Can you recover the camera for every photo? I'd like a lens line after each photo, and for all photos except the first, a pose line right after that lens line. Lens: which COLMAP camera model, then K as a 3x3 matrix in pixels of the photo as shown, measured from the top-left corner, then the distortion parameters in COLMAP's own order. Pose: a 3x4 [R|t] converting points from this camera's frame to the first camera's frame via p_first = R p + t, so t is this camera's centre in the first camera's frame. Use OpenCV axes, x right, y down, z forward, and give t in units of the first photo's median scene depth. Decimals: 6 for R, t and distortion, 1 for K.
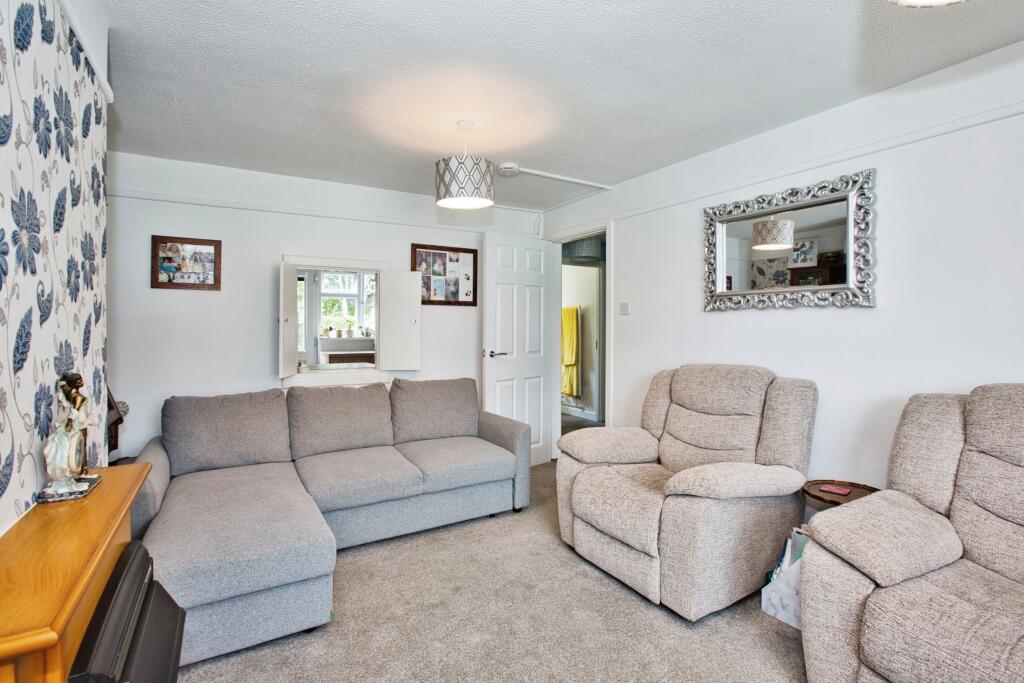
lens RADIAL K [[482.2, 0, 521.7], [0, 482.2, 334.9], [0, 0, 1]] dist [-0.038934, 0.000662]
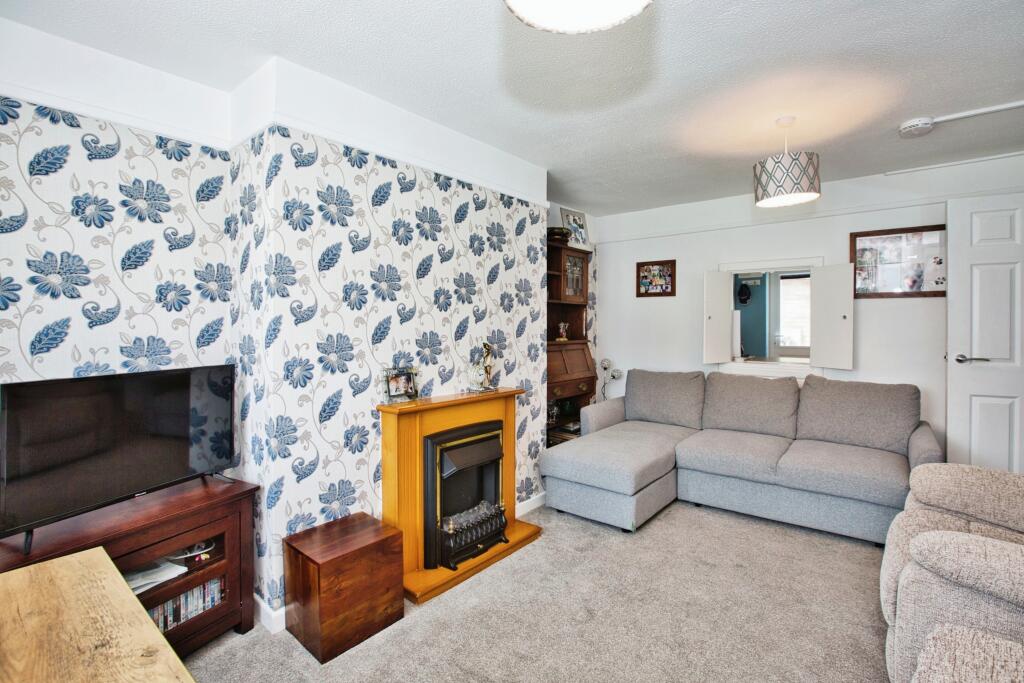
lens RADIAL K [[482.2, 0, 521.7], [0, 482.2, 334.9], [0, 0, 1]] dist [-0.038934, 0.000662]
pose [[0.318615, 0.023738, -0.947587, 0.553784], [-0.014191, 0.999694, 0.020272, -0.003983], [0.947778, 0.006988, 0.318854, 0.145160]]
